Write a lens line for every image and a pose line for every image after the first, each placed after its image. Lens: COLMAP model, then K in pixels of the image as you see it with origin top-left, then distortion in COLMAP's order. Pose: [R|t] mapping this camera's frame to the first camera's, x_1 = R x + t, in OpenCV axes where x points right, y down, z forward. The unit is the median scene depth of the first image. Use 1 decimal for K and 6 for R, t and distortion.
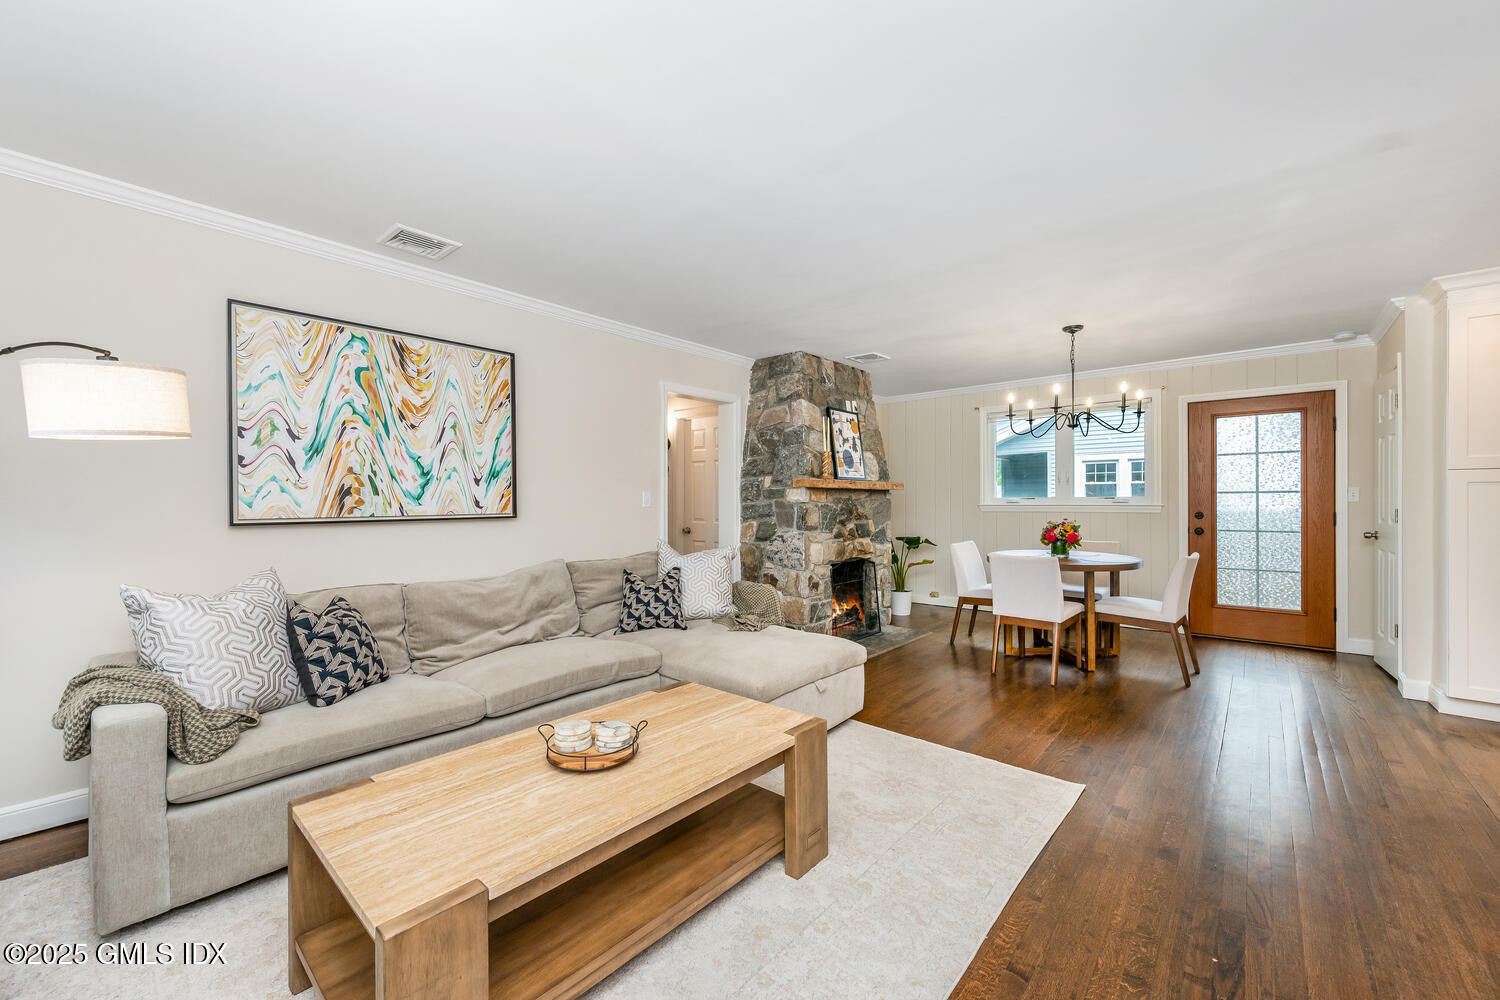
lens RADIAL K [[584.8, 0, 749.1], [0, 584.8, 501.0], [0, 0, 1]] dist [-0.000176, -0.000045]
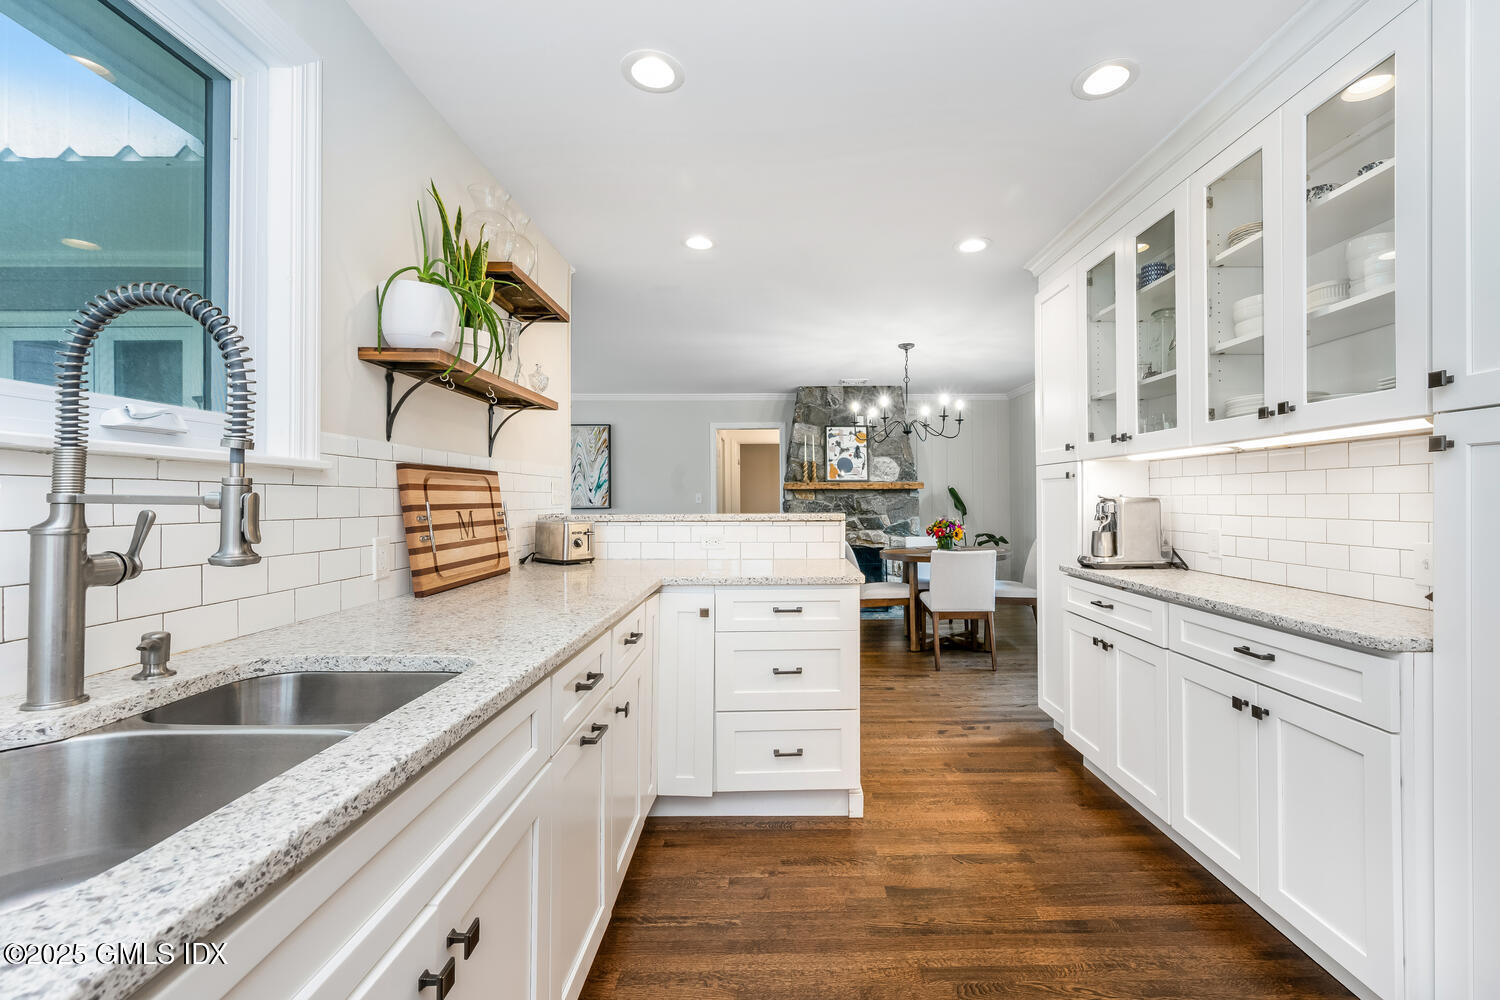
lens RADIAL K [[584.8, 0, 752.4], [0, 584.8, 492.6], [0, 0, 1]] dist [-0.000176, -0.000045]
pose [[0.679083, -0.010893, -0.733981, 0.947744], [0.002887, 0.999922, -0.012169, 0.001325], [0.734056, 0.006145, 0.679061, 0.014364]]
